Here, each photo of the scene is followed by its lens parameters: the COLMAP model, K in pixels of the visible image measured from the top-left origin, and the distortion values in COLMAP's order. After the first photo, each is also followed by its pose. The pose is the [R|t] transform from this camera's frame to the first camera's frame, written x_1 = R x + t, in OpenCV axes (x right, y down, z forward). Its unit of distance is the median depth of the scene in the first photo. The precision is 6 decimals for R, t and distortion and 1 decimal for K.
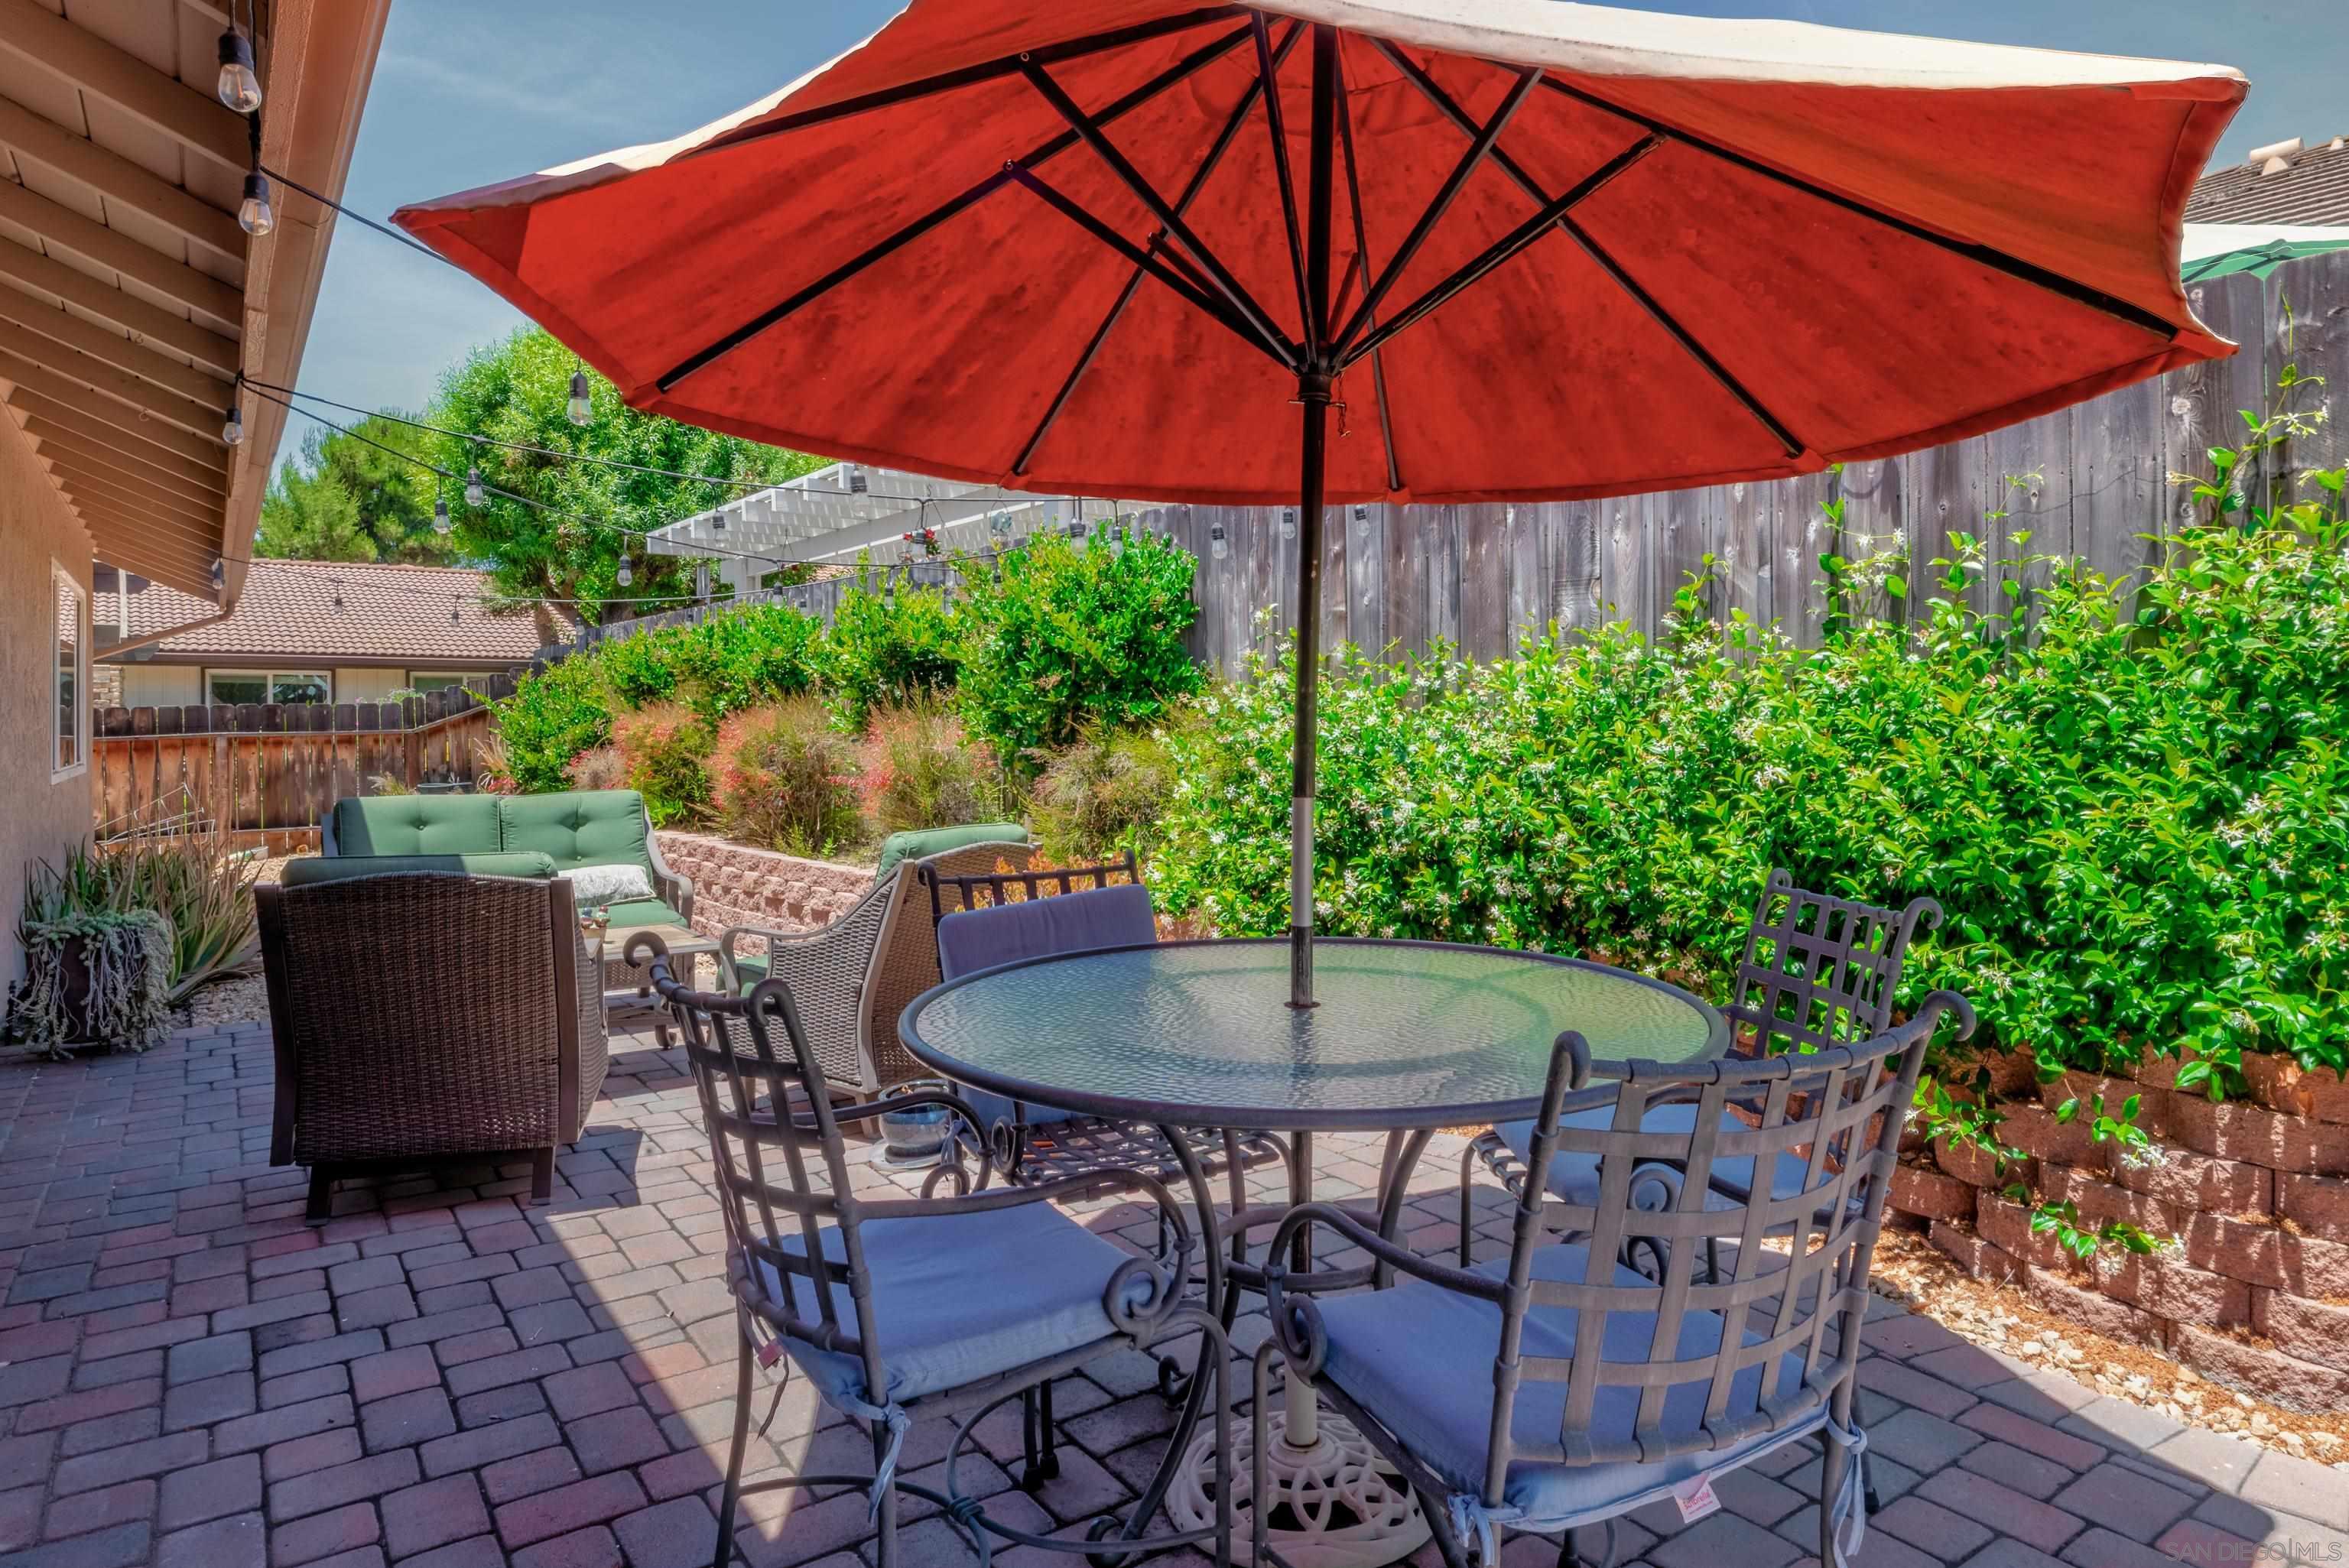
lens RADIAL K [[1382.5, 0, 1215.2], [0, 1382.5, 712.5], [0, 0, 1]] dist [-0.001487, 0.000264]
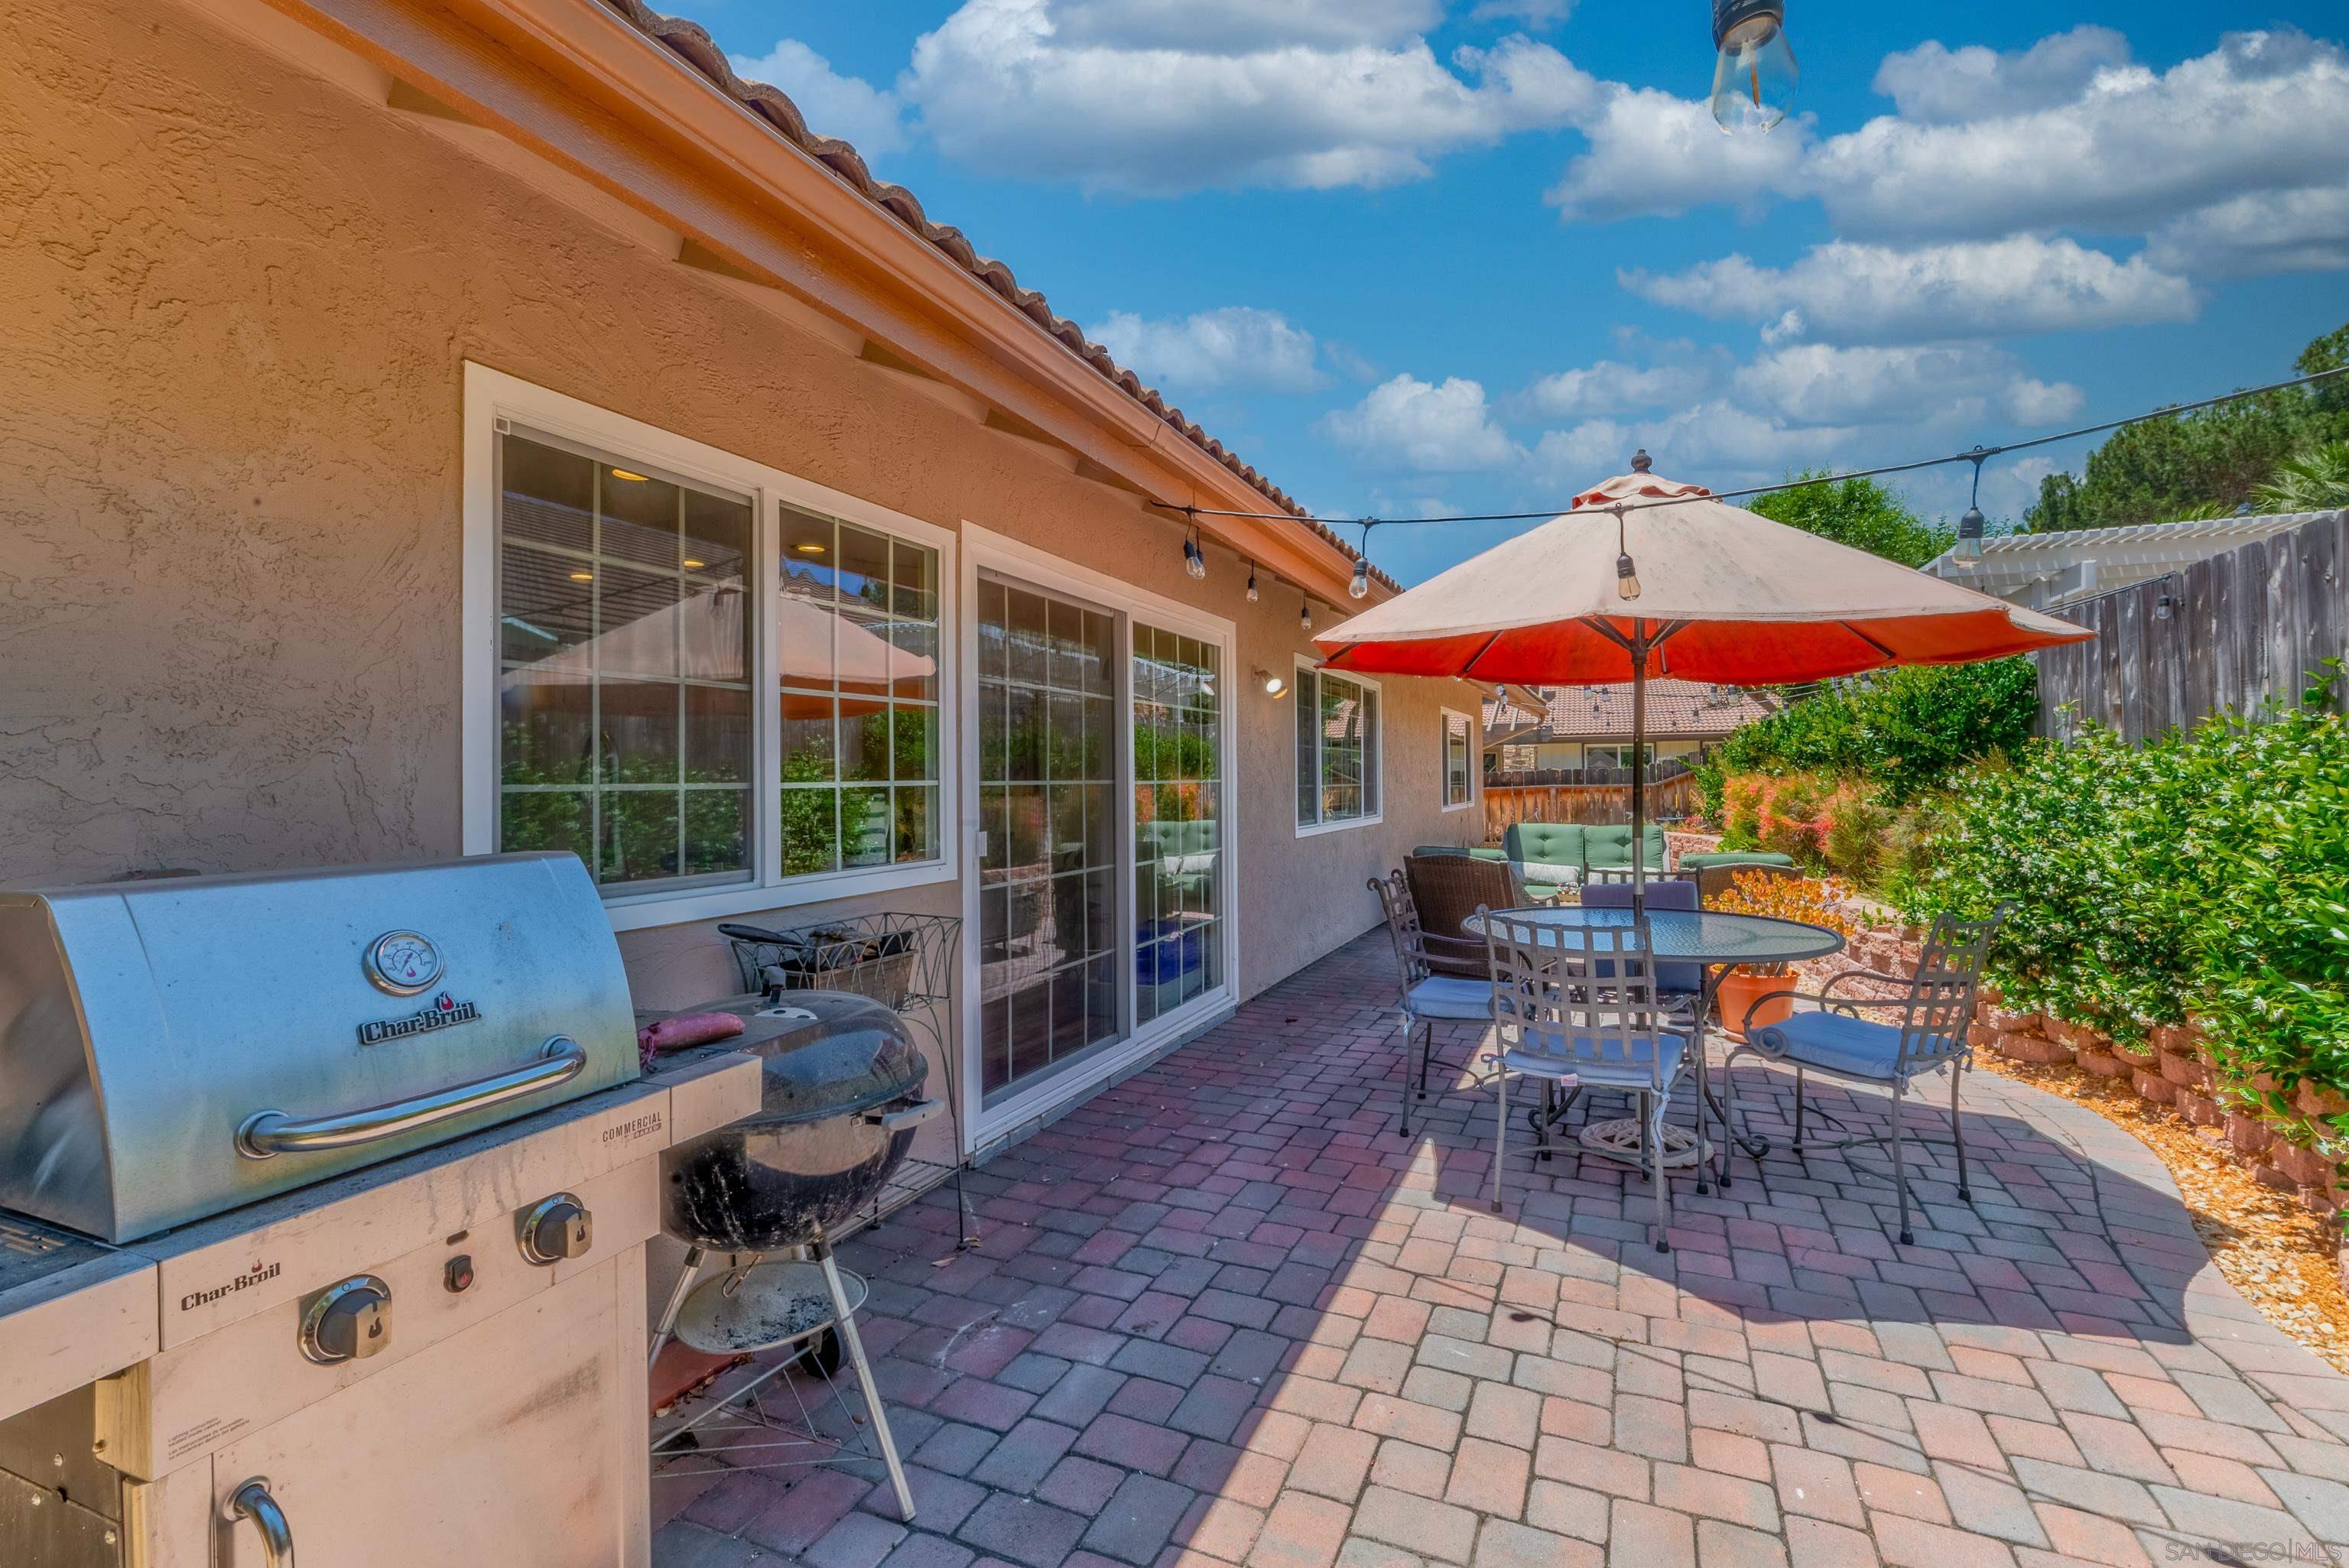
lens RADIAL K [[1038.3, 0, 1200.9], [0, 1038.3, 759.5], [0, 0, 1]] dist [0.001547, 0.000229]
pose [[0.514713, -0.015760, -0.857218, 0.321070], [0.012672, 0.999862, -0.010773, -0.016120], [0.857269, -0.005318, 0.514841, -0.136379]]
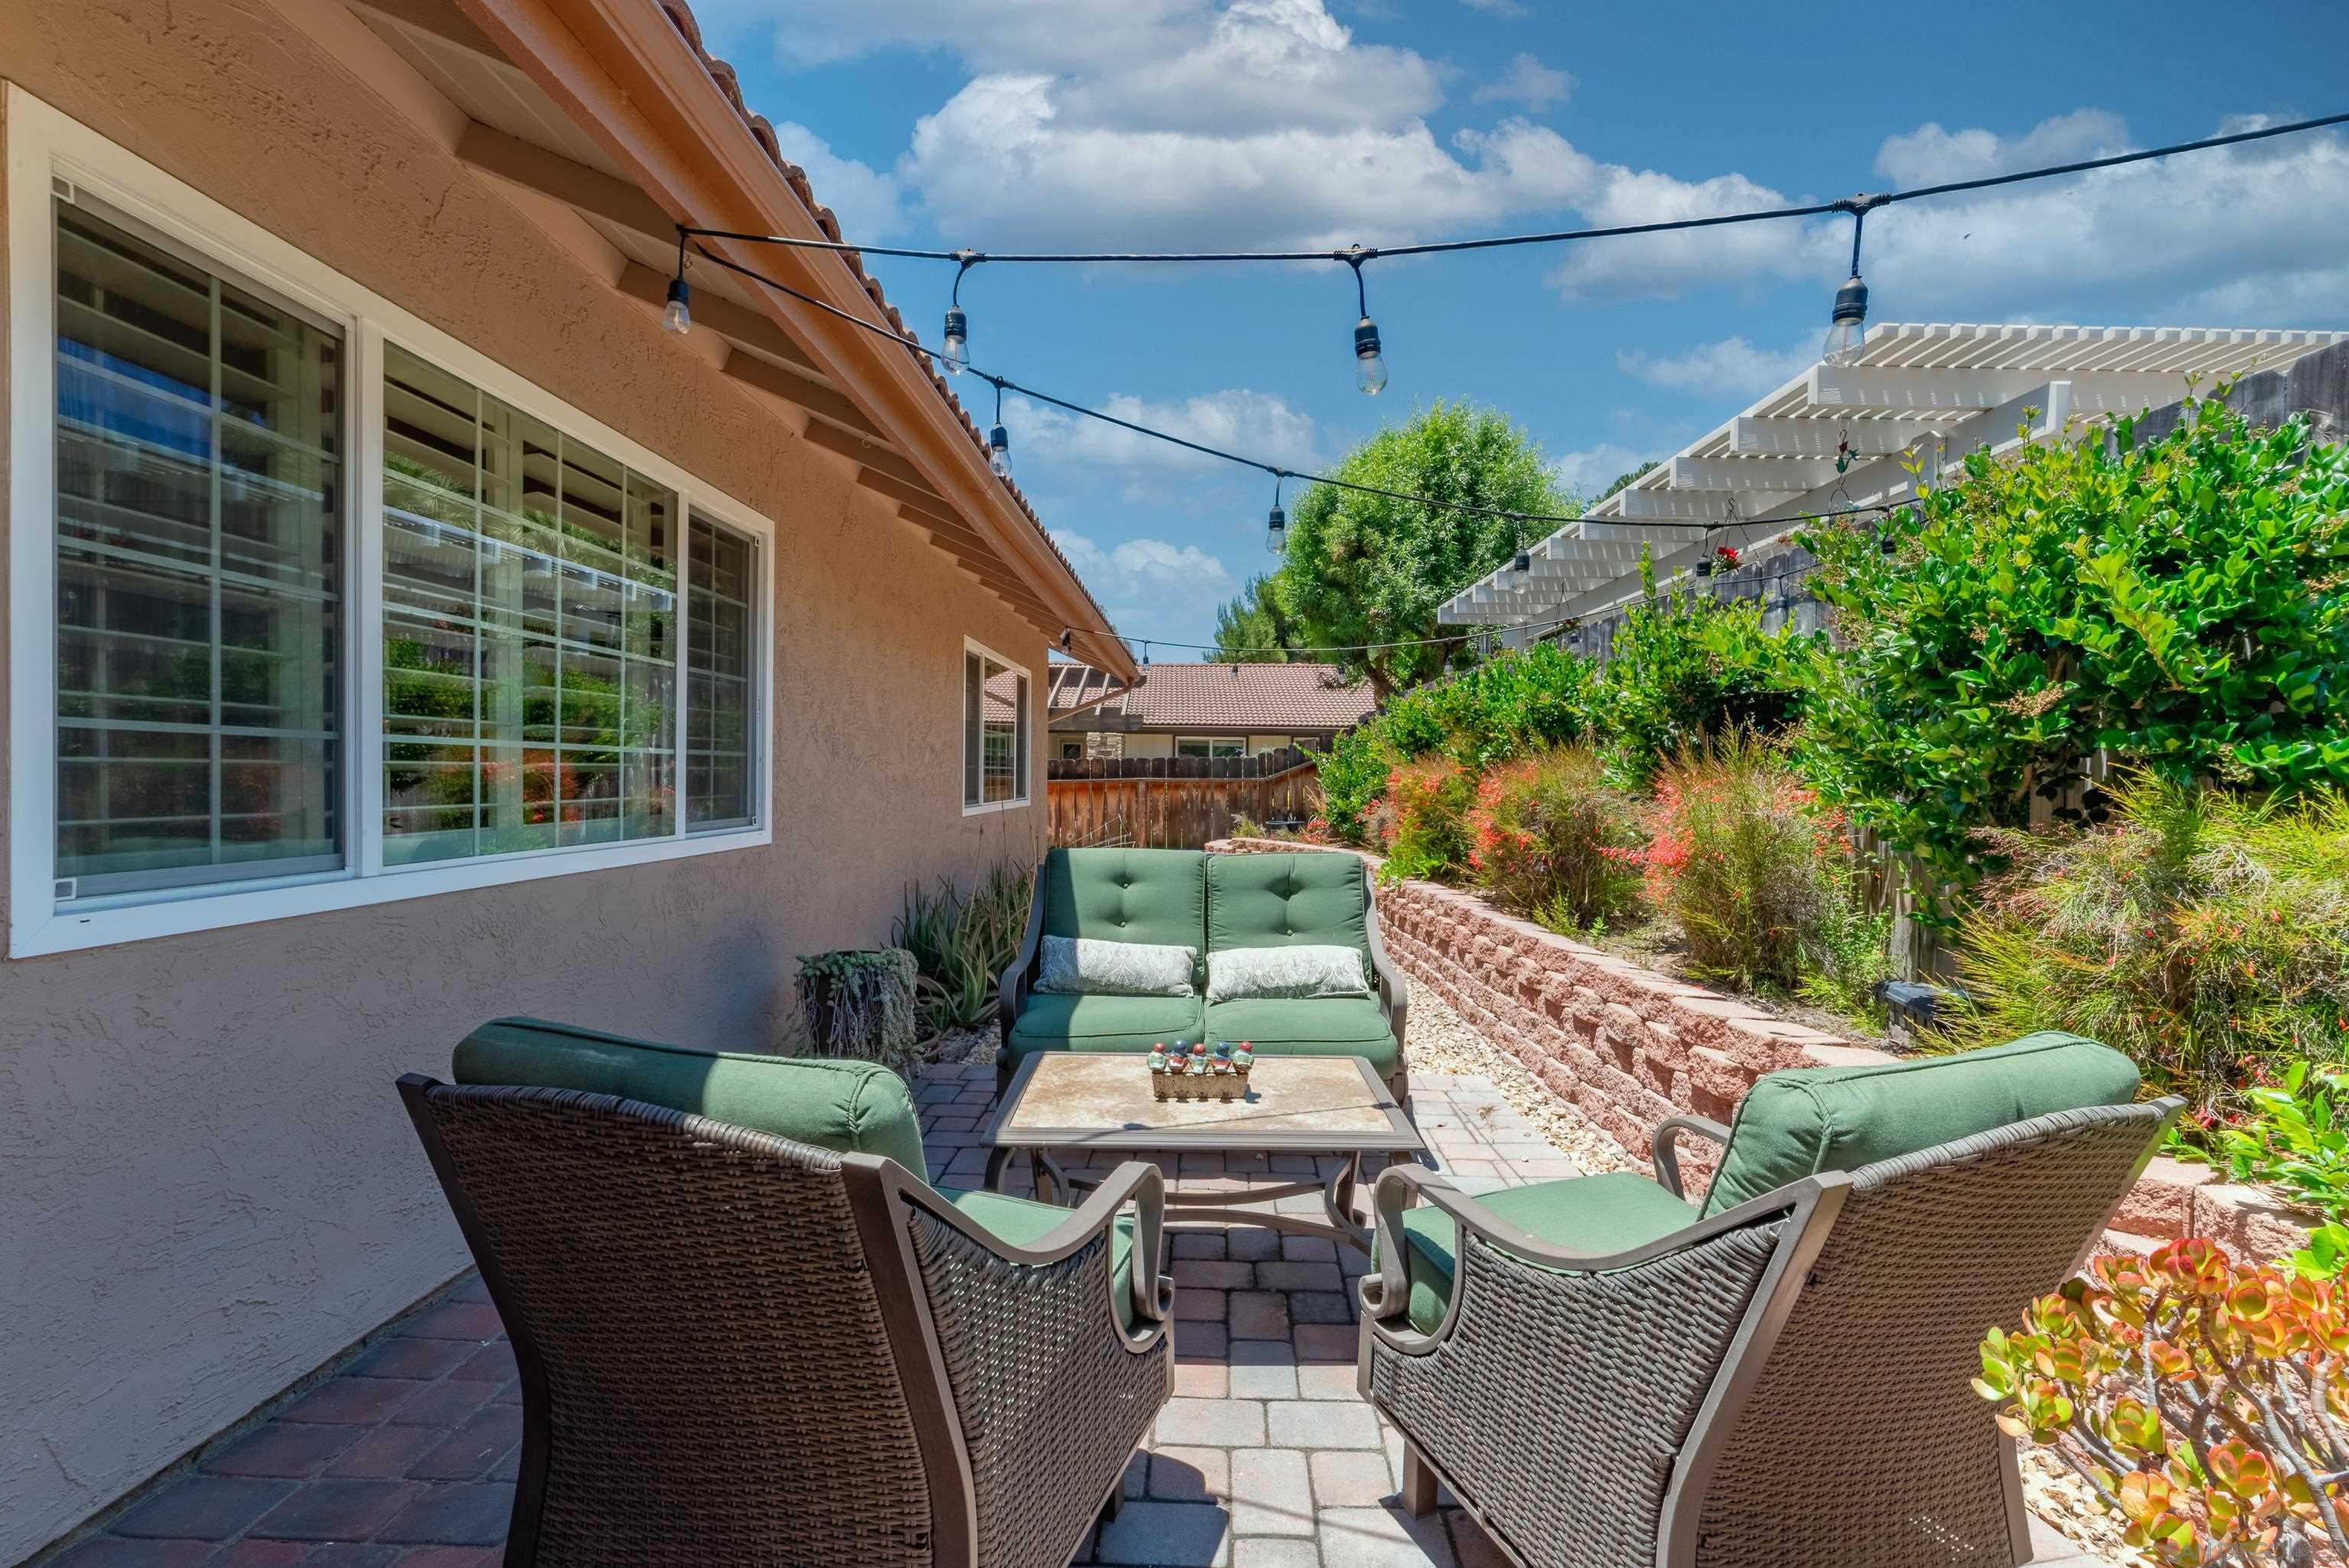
lens RADIAL K [[1027.4, 0, 1199.2], [0, 1027.4, 793.3], [0, 0, 1]] dist [0.001999, 0.000126]
pose [[0.797833, 0.025190, -0.602352, -0.098983], [-0.011992, 0.999592, 0.025919, 0.004220], [0.602759, -0.013456, 0.797810, 0.356612]]
